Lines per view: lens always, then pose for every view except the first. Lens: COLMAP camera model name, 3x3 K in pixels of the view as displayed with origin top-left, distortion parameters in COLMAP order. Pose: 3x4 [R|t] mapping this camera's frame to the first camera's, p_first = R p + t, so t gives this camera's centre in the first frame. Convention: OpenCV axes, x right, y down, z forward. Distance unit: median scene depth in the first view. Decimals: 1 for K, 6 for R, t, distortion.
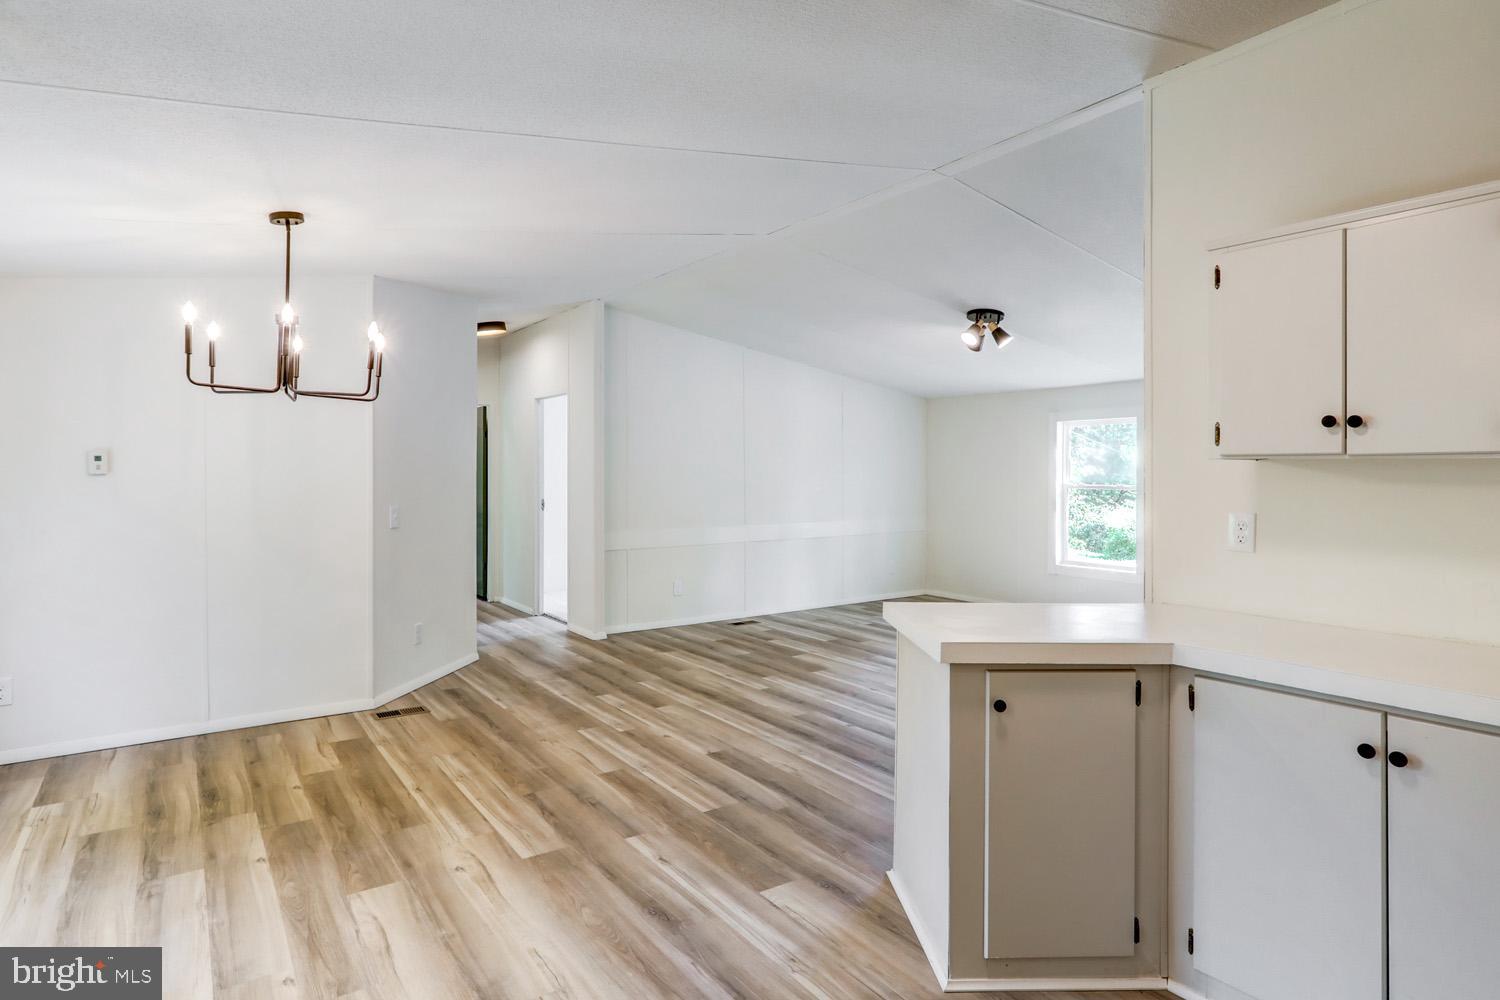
lens RADIAL K [[798.0, 0, 740.8], [0, 798.0, 454.6], [0, 0, 1]] dist [0.001466, 0.001065]
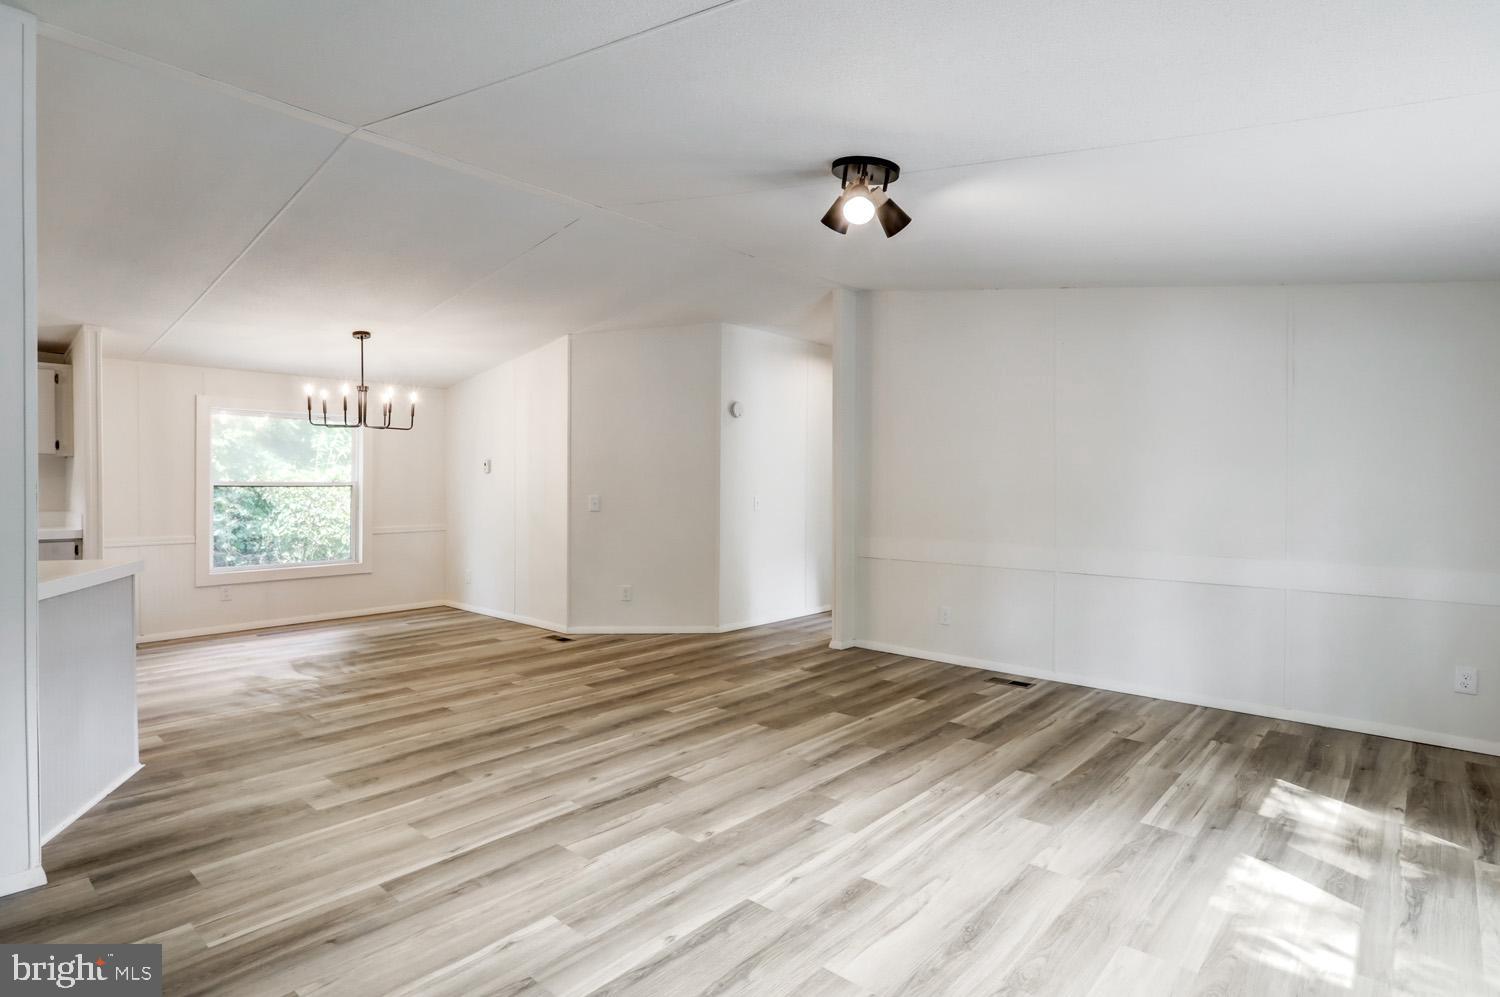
lens RADIAL K [[798.0, 0, 780.2], [0, 798.0, 491.6], [0, 0, 1]] dist [0.001466, 0.001065]
pose [[0.249847, 0.015522, -0.968161, 1.386840], [0.013922, 0.999711, 0.019620, 0.053757], [0.968185, -0.018381, 0.249559, 1.377250]]
